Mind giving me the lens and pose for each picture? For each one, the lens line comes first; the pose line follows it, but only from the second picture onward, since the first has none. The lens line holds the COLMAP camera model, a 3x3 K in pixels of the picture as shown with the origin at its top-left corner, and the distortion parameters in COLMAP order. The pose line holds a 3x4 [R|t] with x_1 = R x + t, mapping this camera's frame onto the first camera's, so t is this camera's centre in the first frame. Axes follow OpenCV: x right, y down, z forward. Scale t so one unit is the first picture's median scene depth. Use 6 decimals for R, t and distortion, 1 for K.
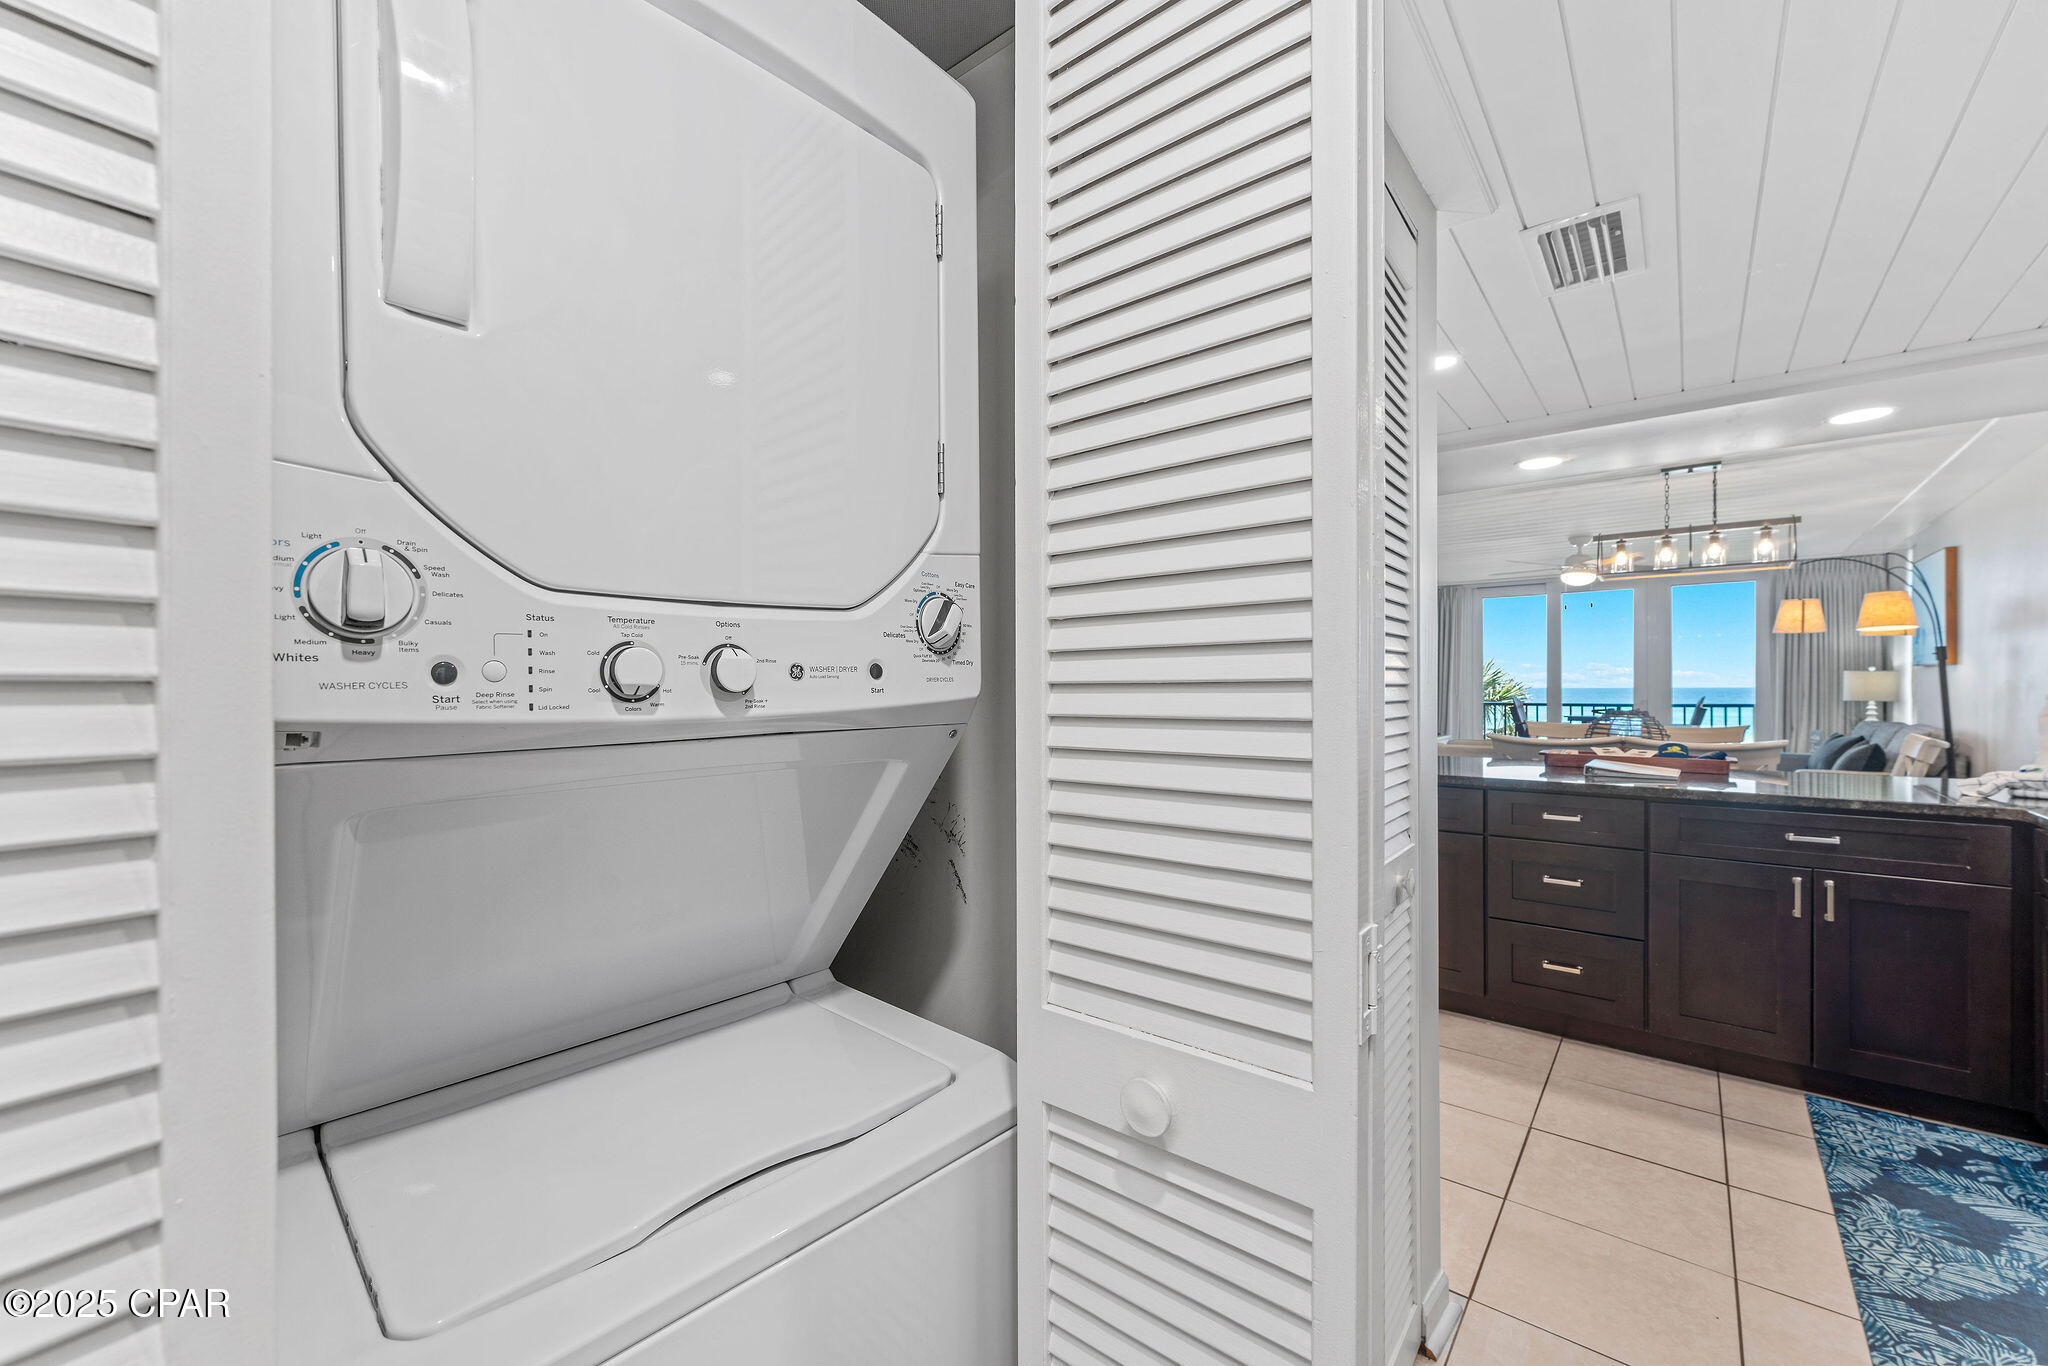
lens RADIAL K [[815.6, 0, 1016.2], [0, 815.6, 692.7], [0, 0, 1]] dist [0.000371, -0.000551]
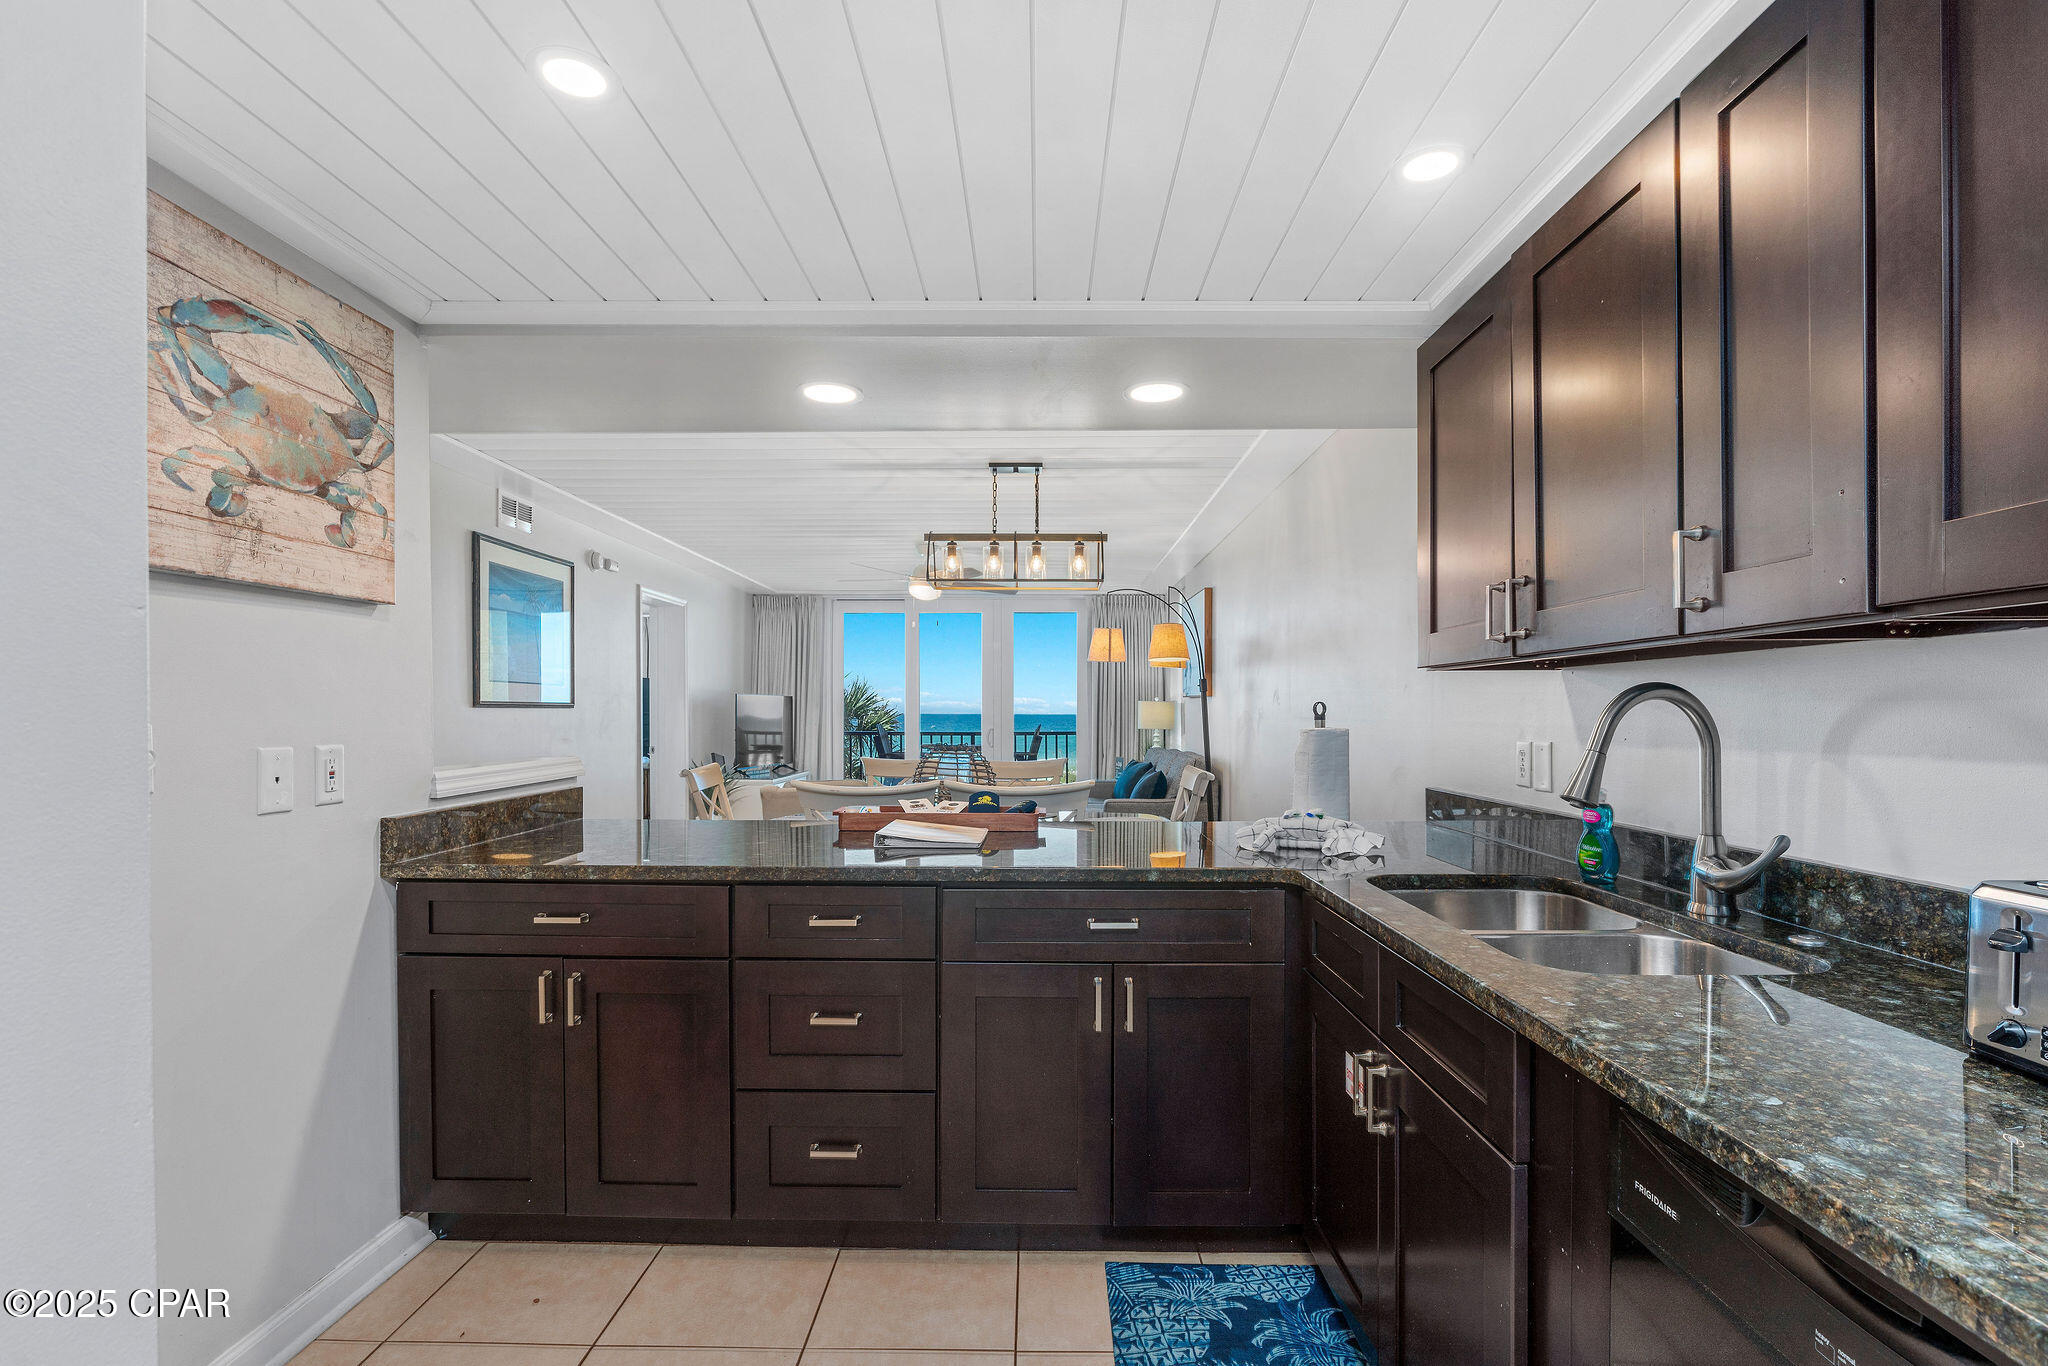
lens RADIAL K [[947.8, 0, 1032.1], [0, 947.8, 710.3], [0, 0, 1]] dist [-0.002759, 0.000236]
pose [[0.775458, 0.006547, 0.631366, 0.216007], [-0.001289, 0.999961, -0.008786, -0.005677], [-0.631398, 0.005999, 0.775435, 0.217341]]
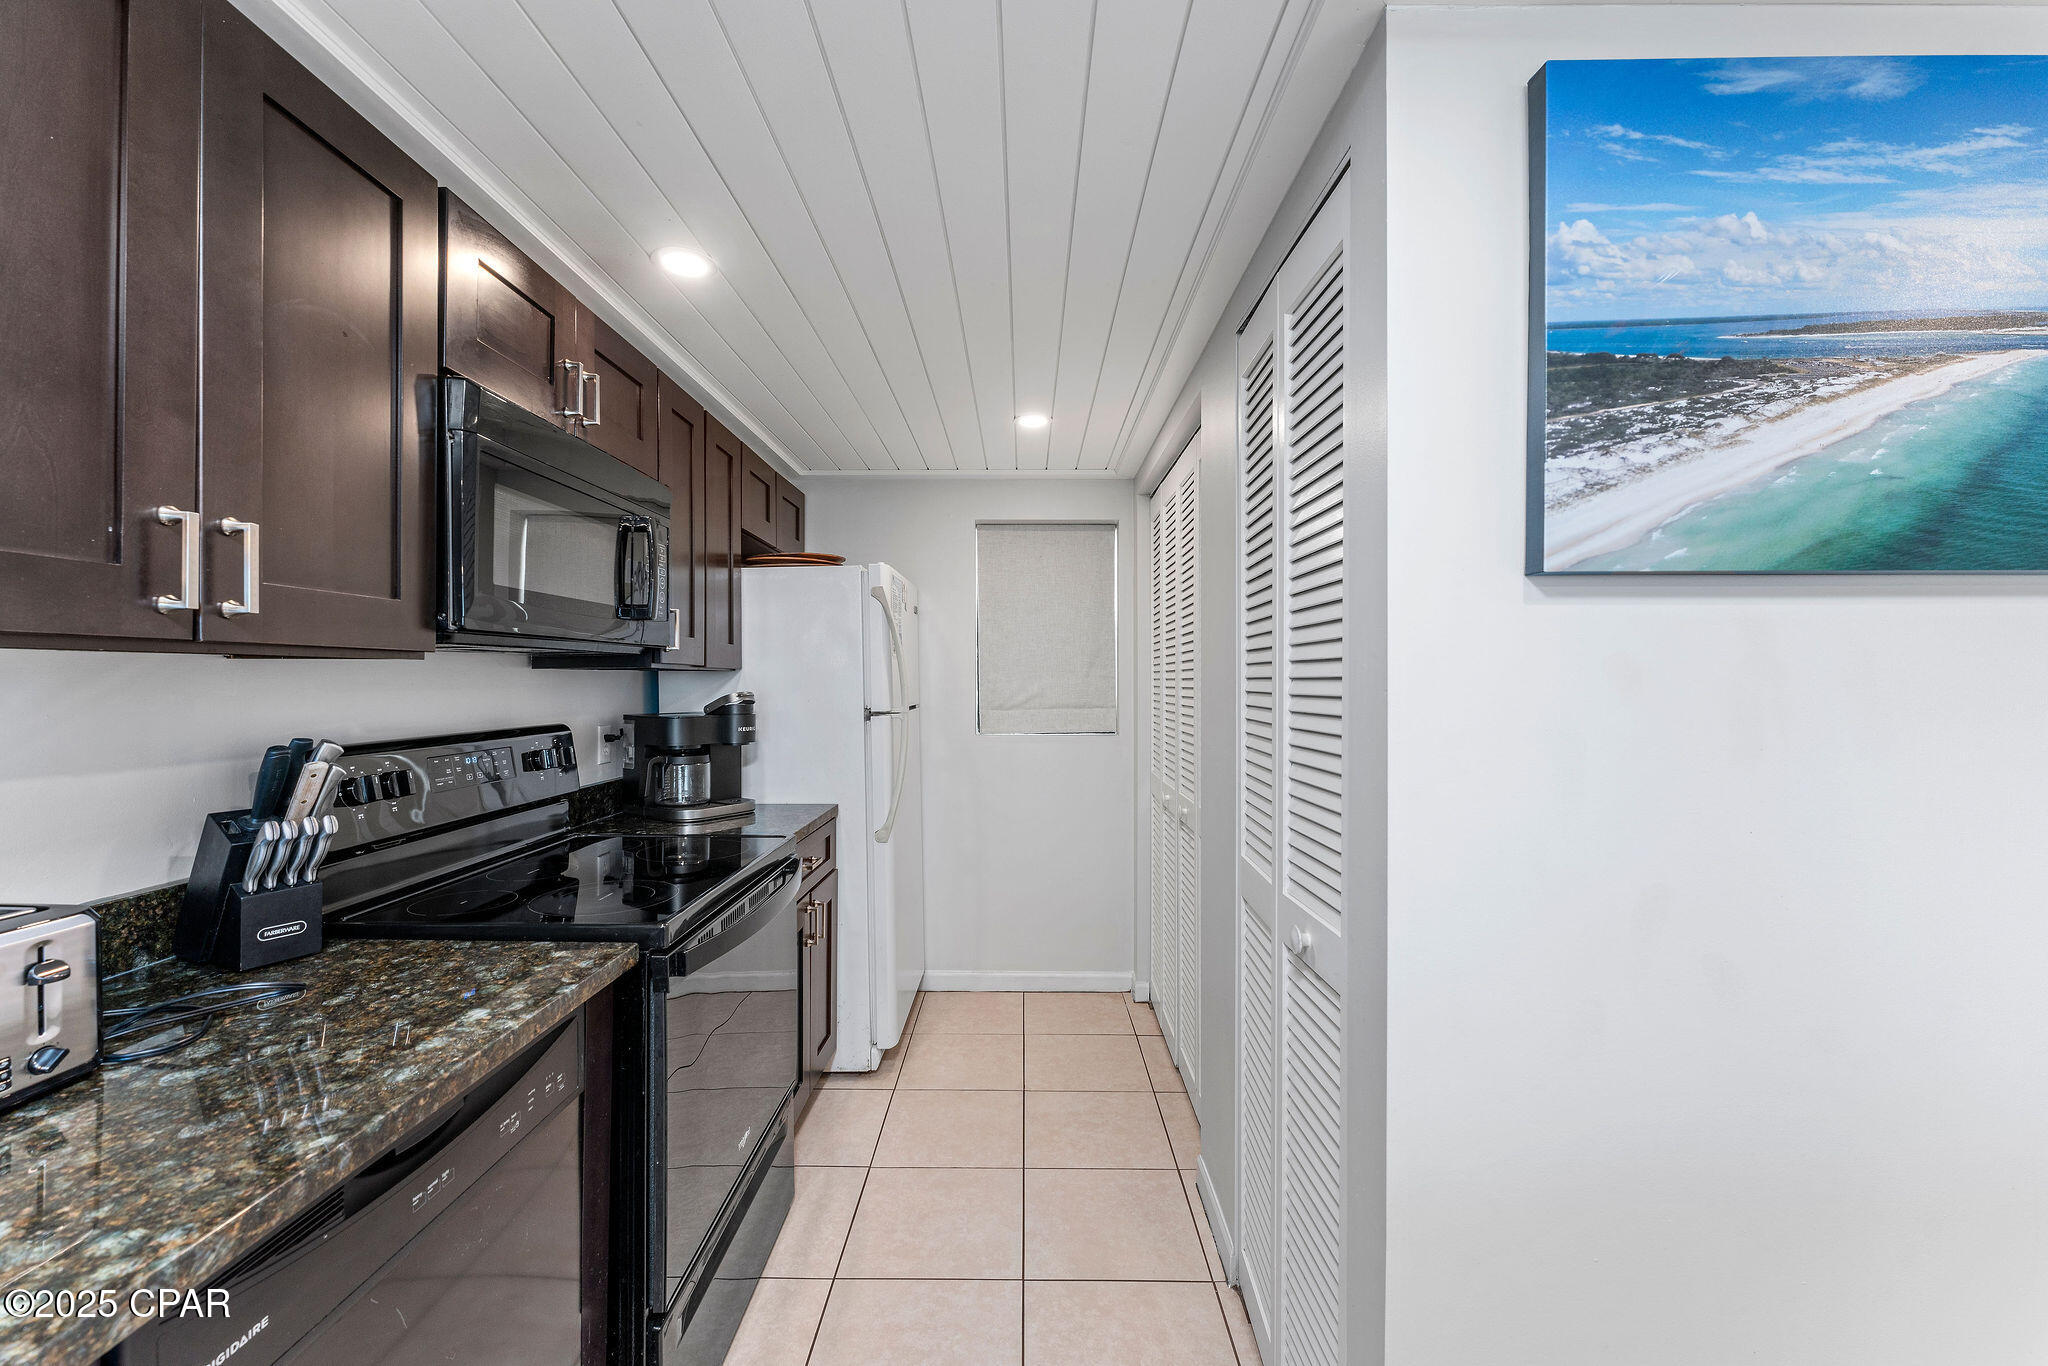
lens RADIAL K [[815.6, 0, 1018.0], [0, 815.6, 676.5], [0, 0, 1]] dist [0.000371, -0.000551]
pose [[-0.775088, -0.002177, -0.631850, 0.450511], [-0.001970, 0.999998, -0.001028, -0.025498], [0.631850, 0.000448, -0.775090, 0.518329]]
